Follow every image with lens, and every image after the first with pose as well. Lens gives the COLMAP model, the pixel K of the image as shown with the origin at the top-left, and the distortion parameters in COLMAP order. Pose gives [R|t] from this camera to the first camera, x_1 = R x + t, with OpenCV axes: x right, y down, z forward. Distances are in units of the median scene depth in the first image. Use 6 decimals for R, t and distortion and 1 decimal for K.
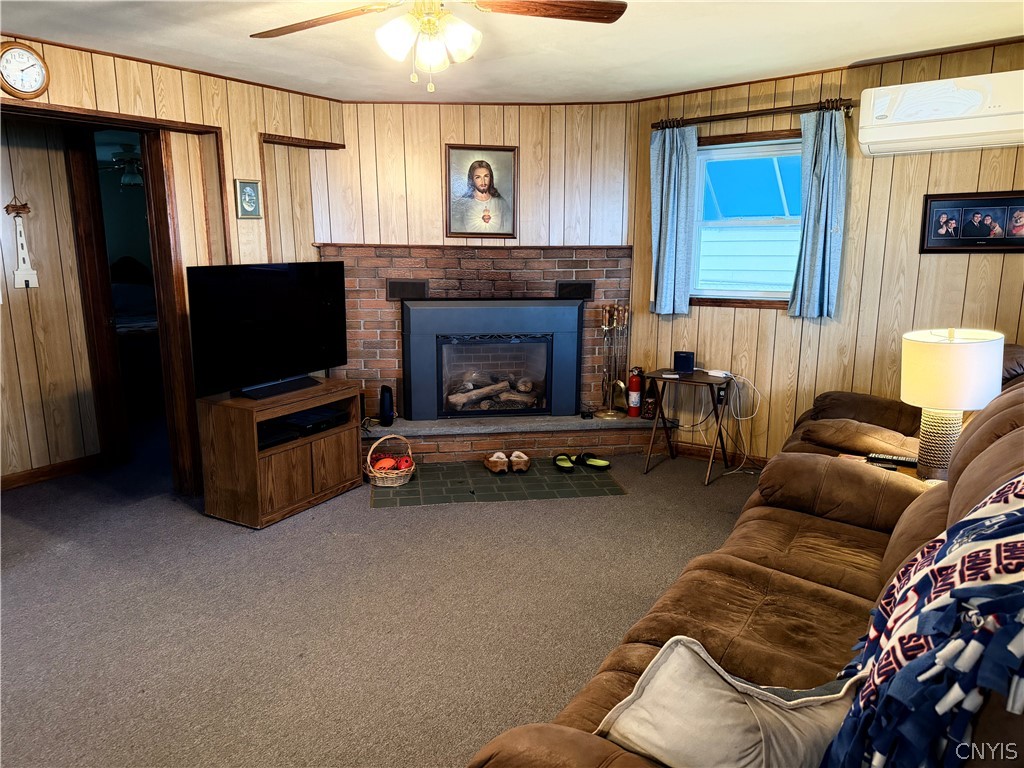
lens RADIAL K [[734.9, 0, 512.0], [0, 734.9, 384.0], [0, 0, 1]] dist [0.185399, -0.249428]
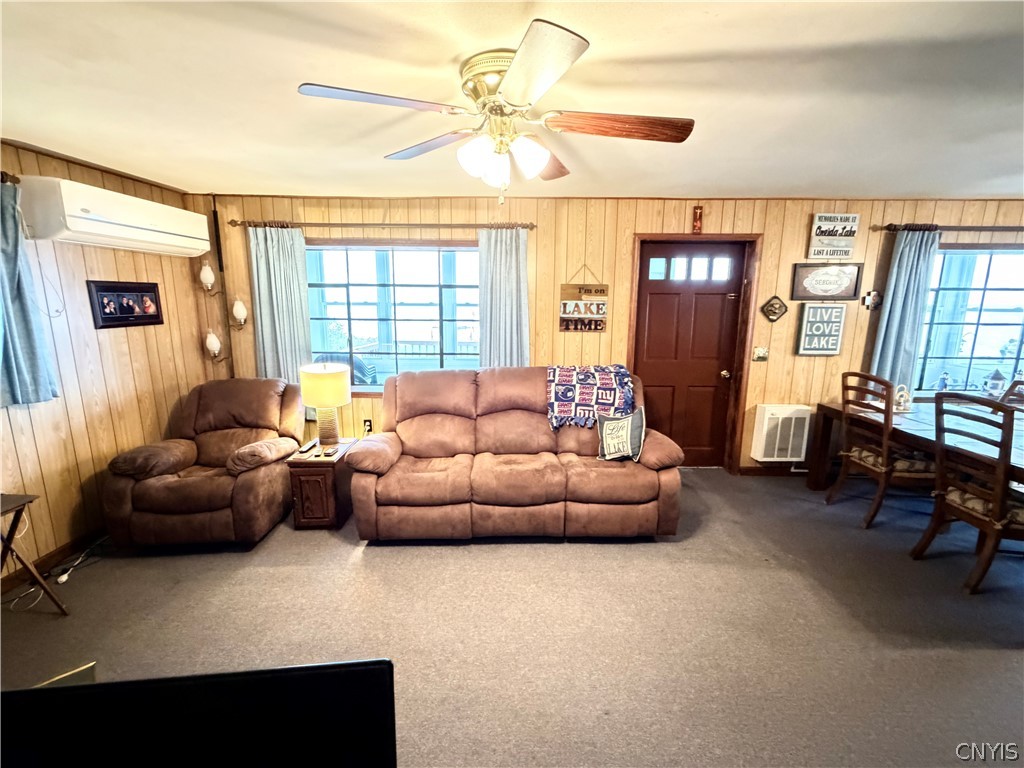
lens RADIAL K [[442.1, 0, 513.3], [0, 442.1, 387.5], [0, 0, 1]] dist [0.000236, -0.000172]
pose [[-0.539645, -0.157699, 0.826991, -0.348773], [0.154621, 0.947026, 0.281485, -0.153988], [-0.827572, 0.279772, -0.486674, 0.705842]]
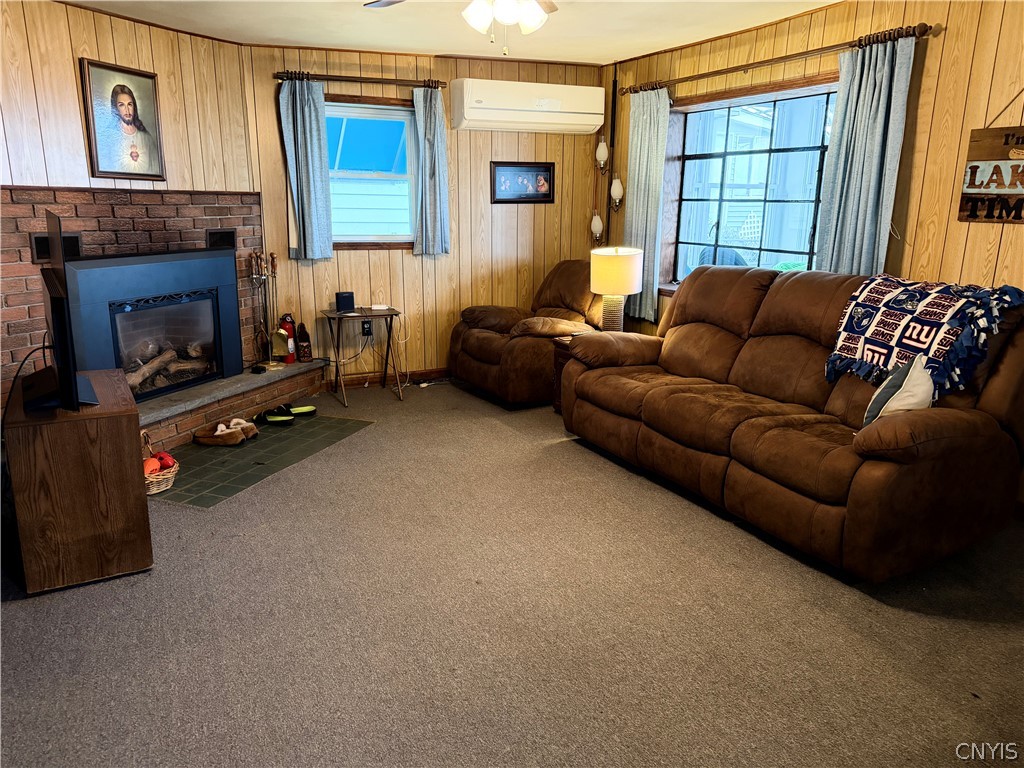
lens RADIAL K [[721.1, 0, 517.3], [0, 721.1, 383.7], [0, 0, 1]] dist [0.086836, -0.113610]
pose [[0.504122, -0.208340, 0.838126, -0.559881], [0.154993, 0.976535, 0.149519, -0.031787], [-0.849610, 0.054527, 0.524584, 0.225077]]
